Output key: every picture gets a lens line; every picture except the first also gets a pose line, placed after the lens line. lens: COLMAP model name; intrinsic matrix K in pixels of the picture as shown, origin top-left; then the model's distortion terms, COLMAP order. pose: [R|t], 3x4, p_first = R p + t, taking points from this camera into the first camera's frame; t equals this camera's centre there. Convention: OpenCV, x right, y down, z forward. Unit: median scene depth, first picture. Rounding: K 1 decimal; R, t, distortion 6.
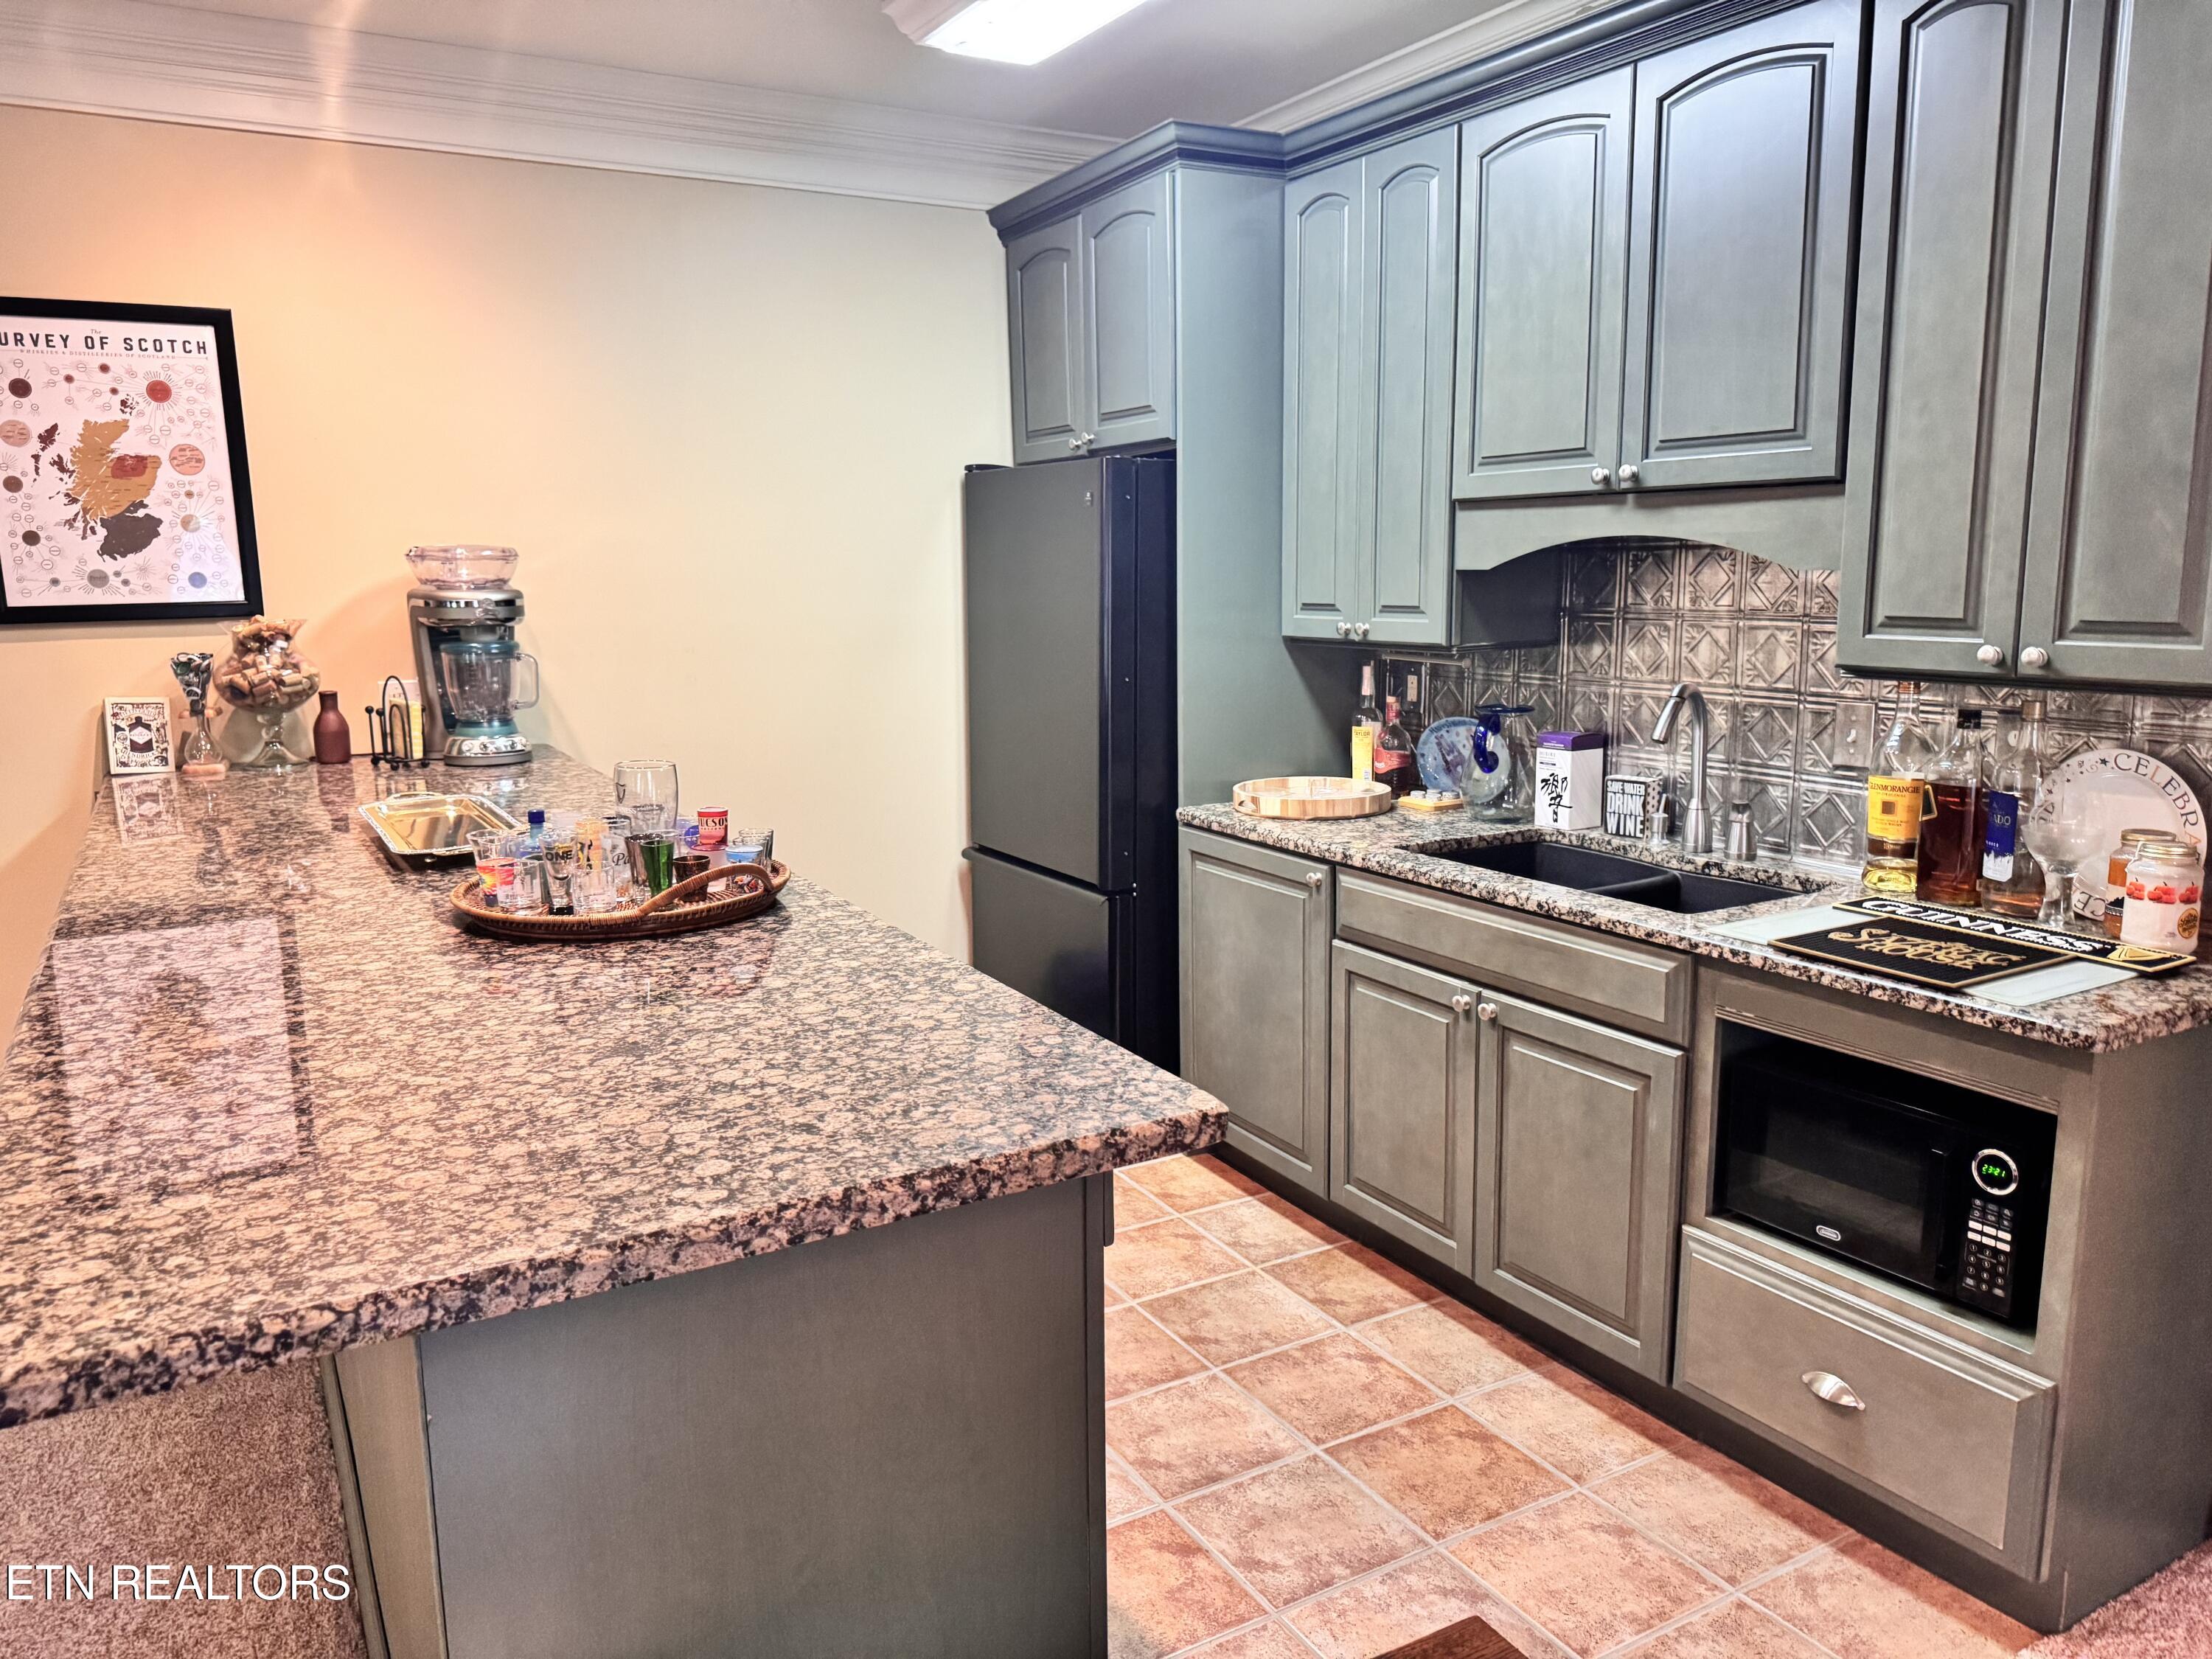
lens RADIAL K [[1565.6, 0, 1108.9], [0, 1565.6, 829.0], [0, 0, 1]] dist [0.049603, -0.058012]
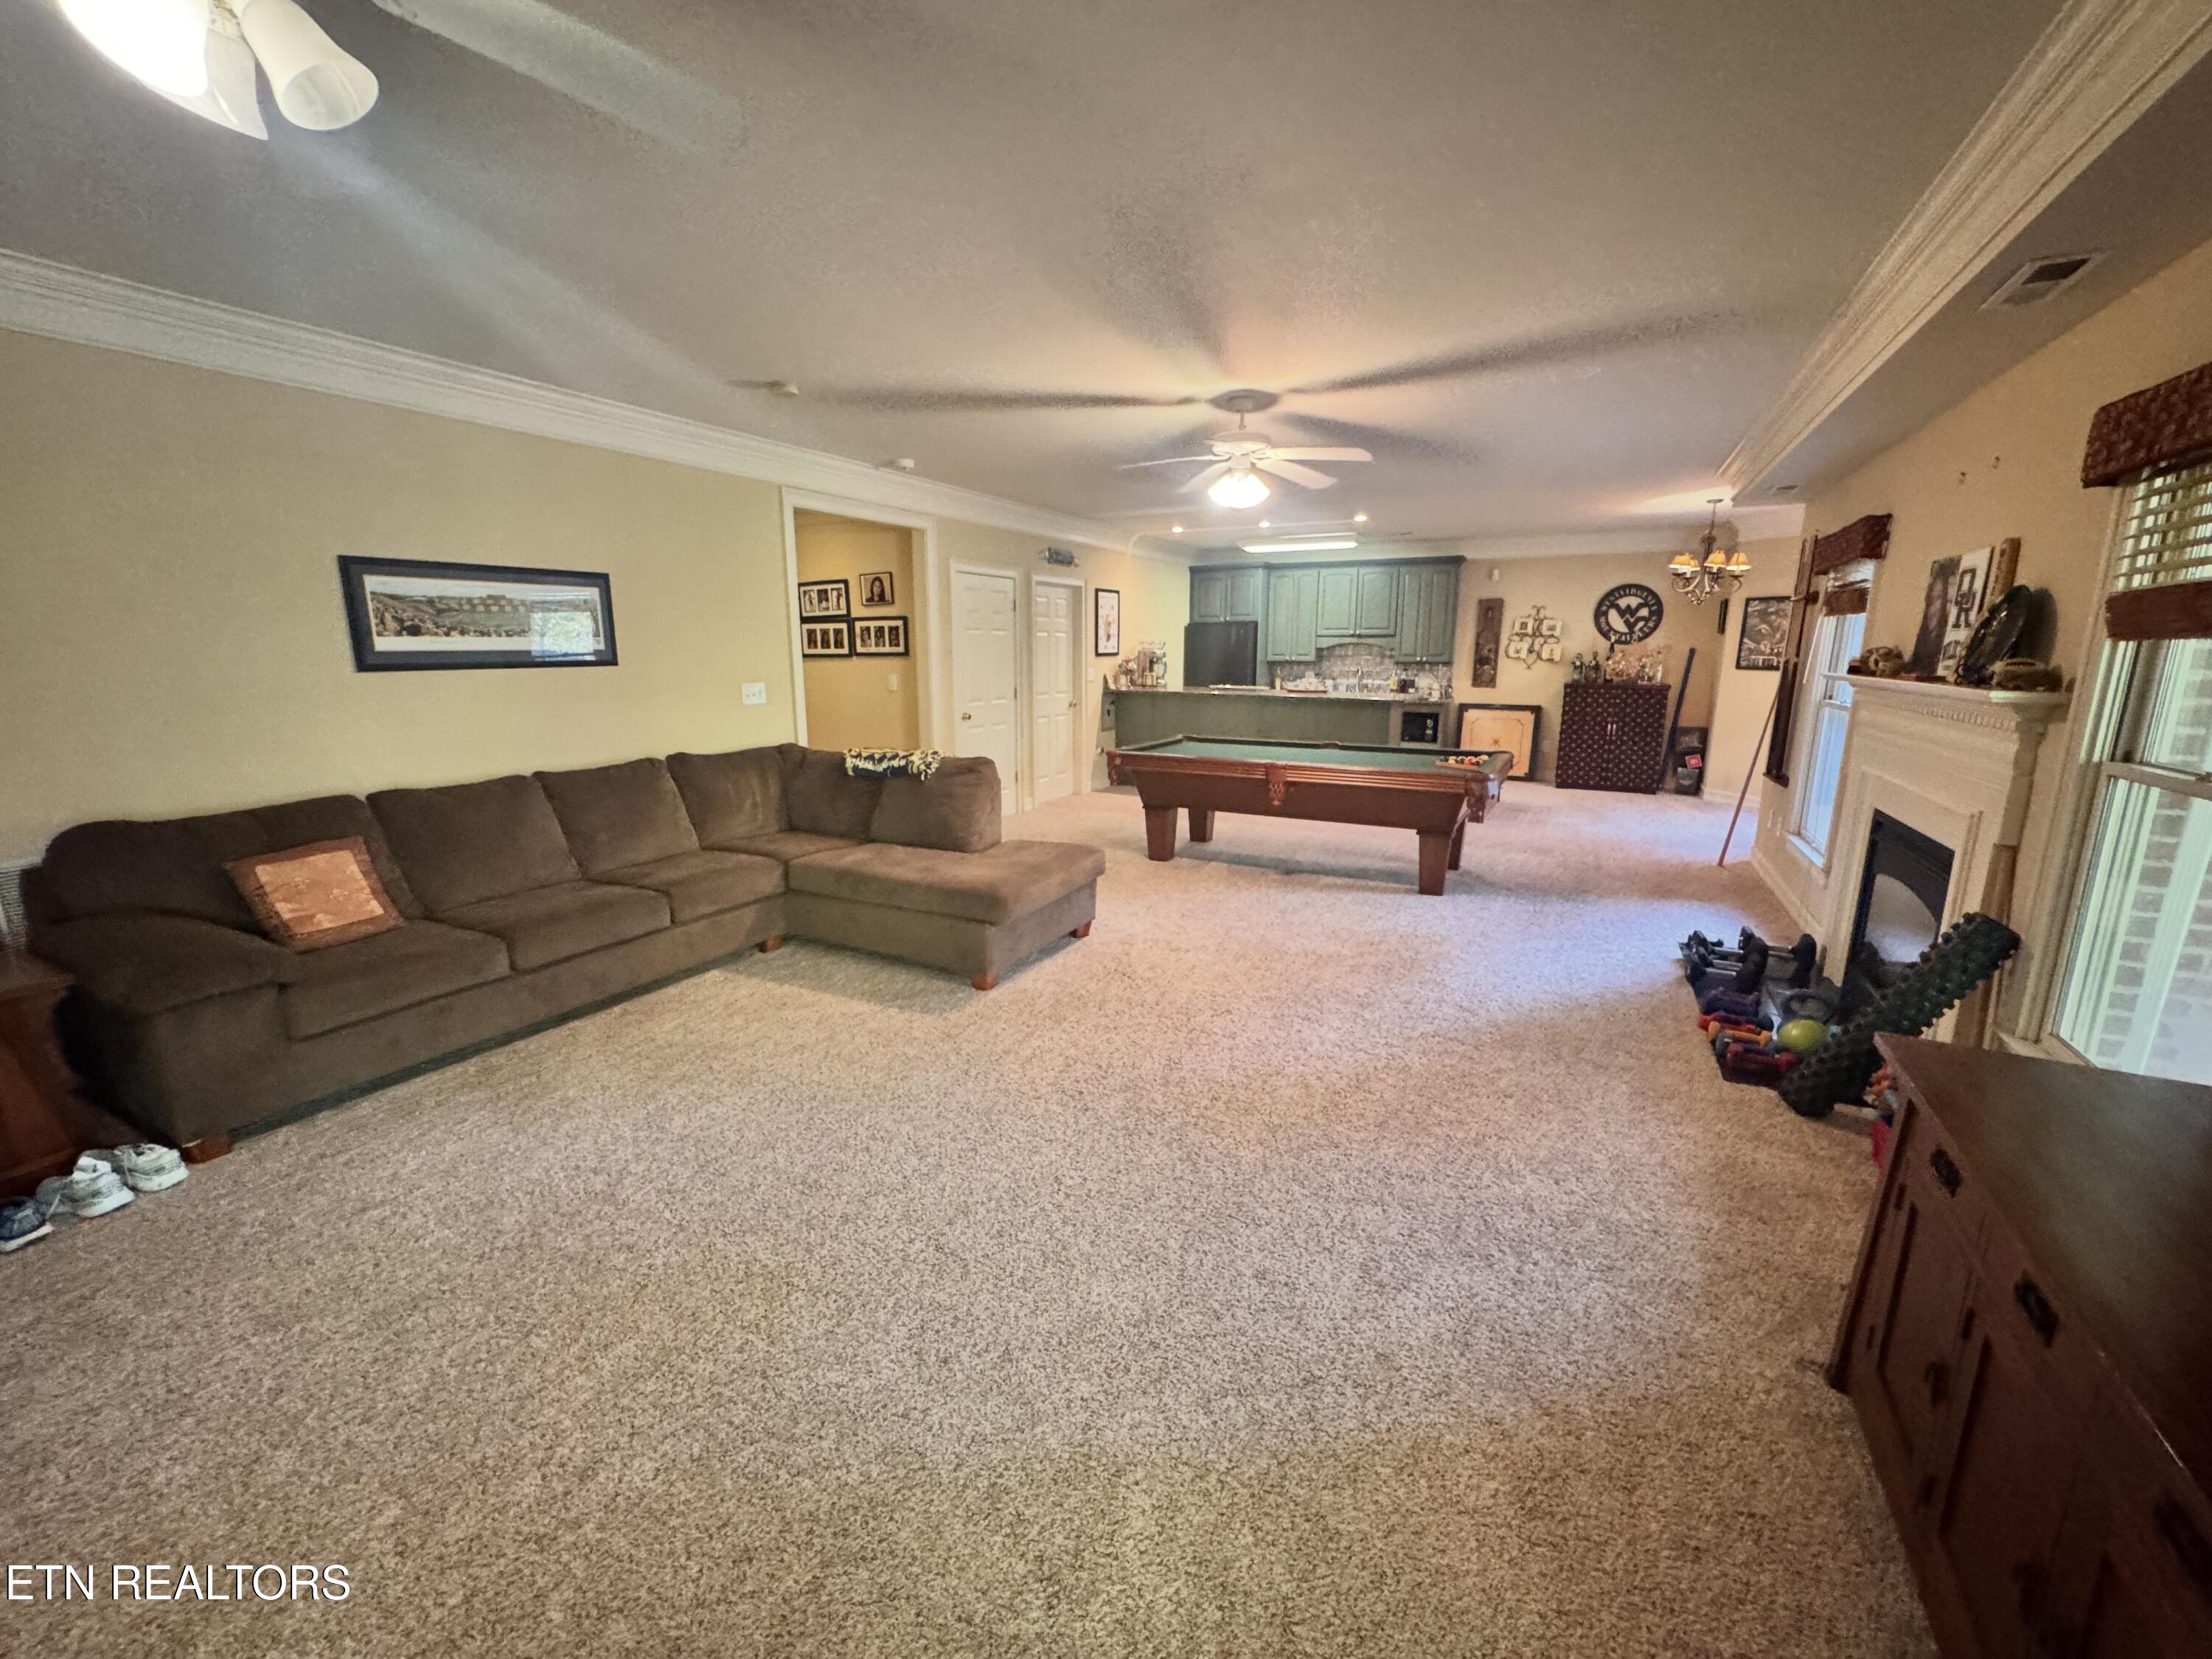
lens RADIAL K [[885.9, 0, 1101.5], [0, 885.9, 830.4], [0, 0, 1]] dist [-0.001083, 0.000370]
pose [[0.847886, -0.098849, 0.520882, -2.369011], [0.085996, 0.995097, 0.048859, 0.291162], [-0.523158, 0.003367, 0.852229, -1.422180]]
